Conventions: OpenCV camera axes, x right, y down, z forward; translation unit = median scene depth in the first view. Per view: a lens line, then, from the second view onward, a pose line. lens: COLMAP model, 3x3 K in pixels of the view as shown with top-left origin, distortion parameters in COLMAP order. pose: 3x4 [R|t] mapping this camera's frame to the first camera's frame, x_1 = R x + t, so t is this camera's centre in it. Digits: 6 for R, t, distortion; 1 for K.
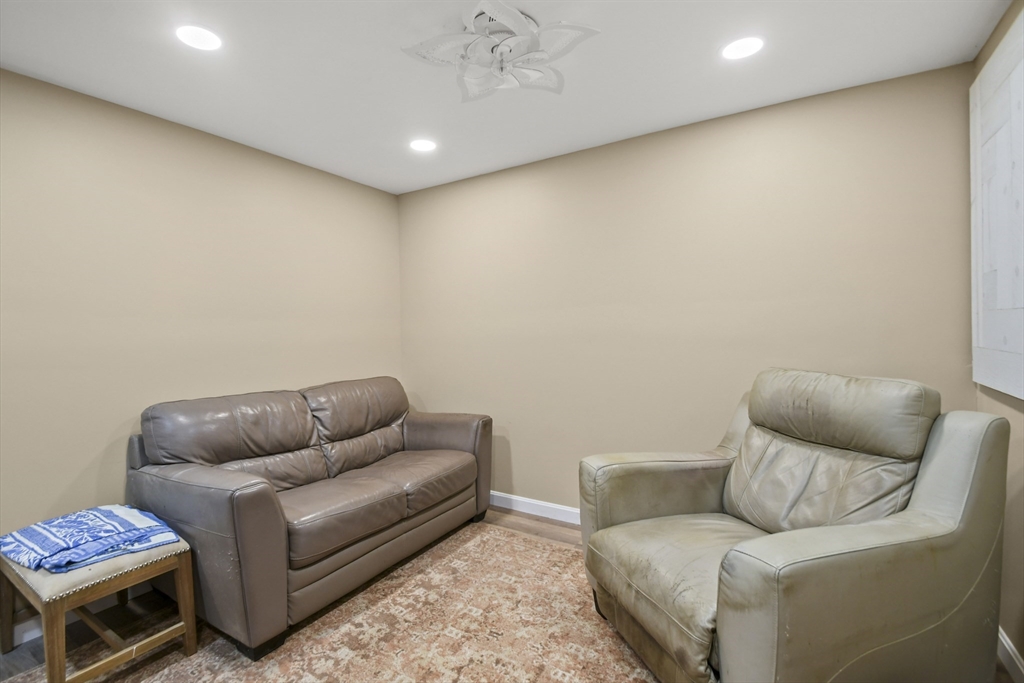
lens RADIAL K [[444.8, 0, 507.0], [0, 444.8, 350.1], [0, 0, 1]] dist [-0.000014, -0.000188]
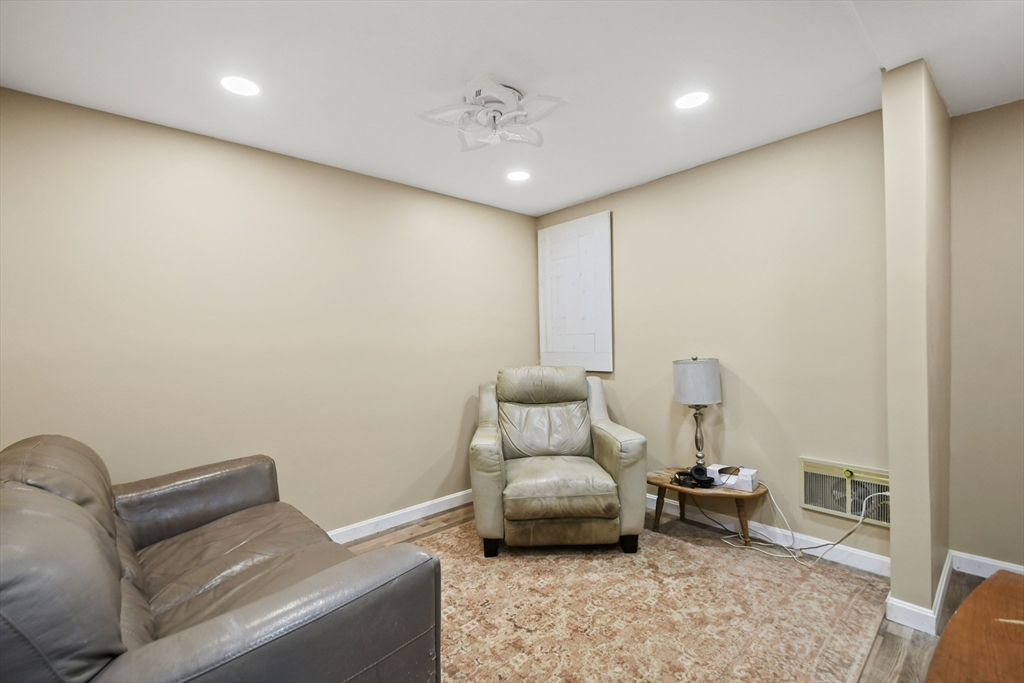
lens RADIAL K [[444.8, 0, 507.0], [0, 444.8, 350.1], [0, 0, 1]] dist [-0.000014, -0.000188]
pose [[0.265946, 0.000338, 0.963988, -1.152899], [0.048136, 0.998748, -0.013630, 0.001703], [-0.962785, 0.050027, 0.265597, 0.625607]]
